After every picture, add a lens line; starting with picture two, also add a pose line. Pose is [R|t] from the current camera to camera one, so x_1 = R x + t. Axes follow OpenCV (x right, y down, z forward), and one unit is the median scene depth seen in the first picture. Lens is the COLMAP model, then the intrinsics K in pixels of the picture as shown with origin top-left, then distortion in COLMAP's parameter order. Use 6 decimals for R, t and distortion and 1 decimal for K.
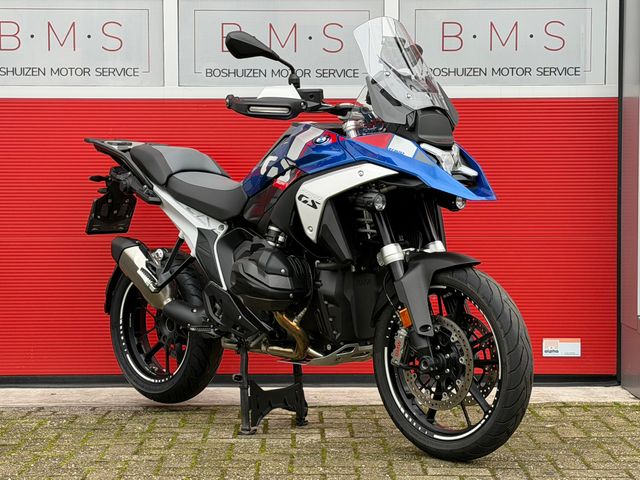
lens RADIAL K [[1396.3, 0, 333.8], [0, 1396.3, 240.2], [0, 0, 1]] dist [0.114051, 0.465443]
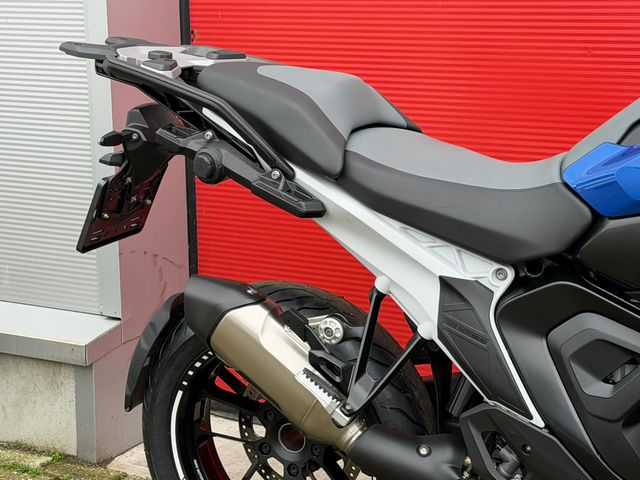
lens RADIAL K [[1394.9, 0, 318.9], [0, 1394.9, 230.9], [0, 0, 1]] dist [0.128933, 0.230787]
pose [[0.956830, -0.077903, 0.280012, -0.282173], [0.028789, 0.984075, 0.175408, -0.111383], [-0.289218, -0.159775, 0.943835, 0.663138]]
